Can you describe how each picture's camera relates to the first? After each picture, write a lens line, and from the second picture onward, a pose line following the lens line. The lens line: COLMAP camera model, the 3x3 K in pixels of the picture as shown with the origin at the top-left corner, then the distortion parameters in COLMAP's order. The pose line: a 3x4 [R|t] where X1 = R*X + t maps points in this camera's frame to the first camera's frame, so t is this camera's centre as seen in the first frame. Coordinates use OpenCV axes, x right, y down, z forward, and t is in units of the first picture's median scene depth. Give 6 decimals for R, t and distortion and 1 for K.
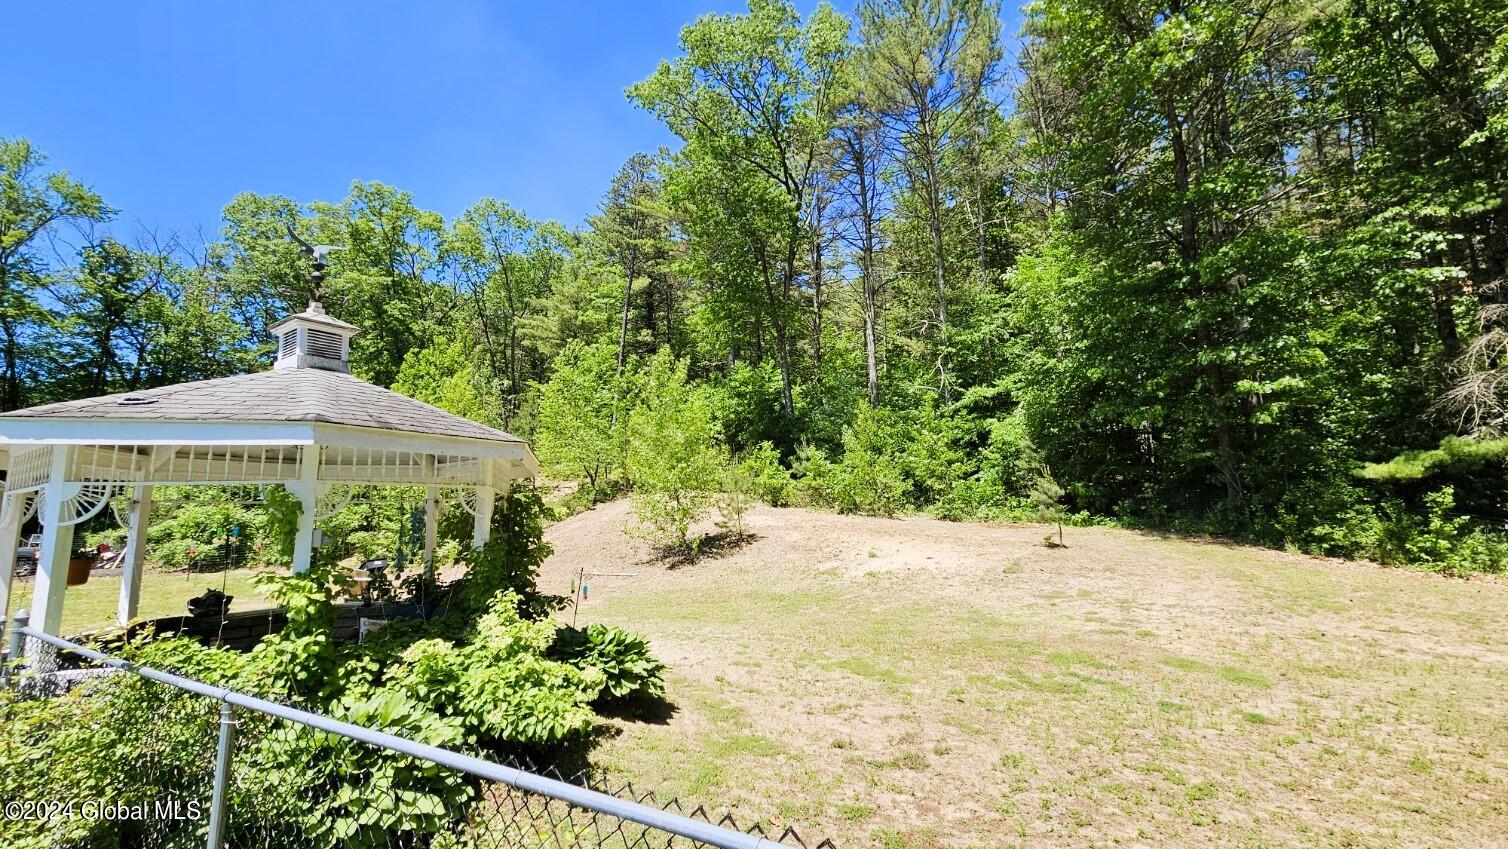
lens RADIAL K [[619.2, 0, 755.3], [0, 619.2, 420.4], [0, 0, 1]] dist [0.000596, 0.000663]
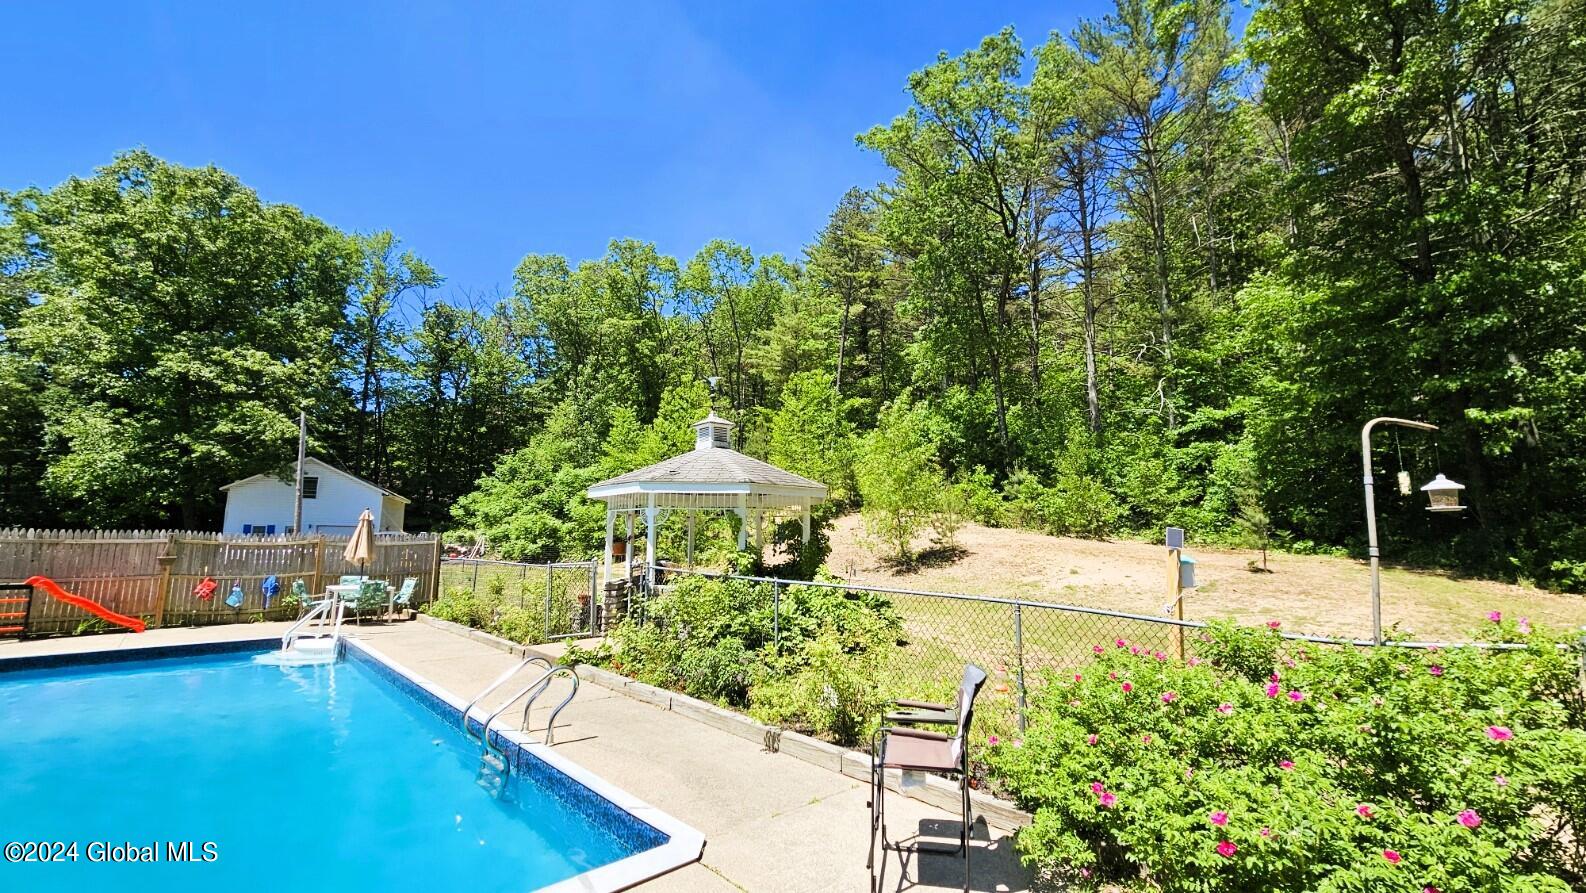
lens RADIAL K [[651.2, 0, 789.6], [0, 651.2, 444.2], [0, 0, 1]] dist [0.000596, 0.000663]
pose [[0.961959, -0.007963, -0.273077, 0.009603], [0.012334, 0.999822, 0.014294, -0.021553], [0.272915, -0.017119, 0.961886, -0.156001]]
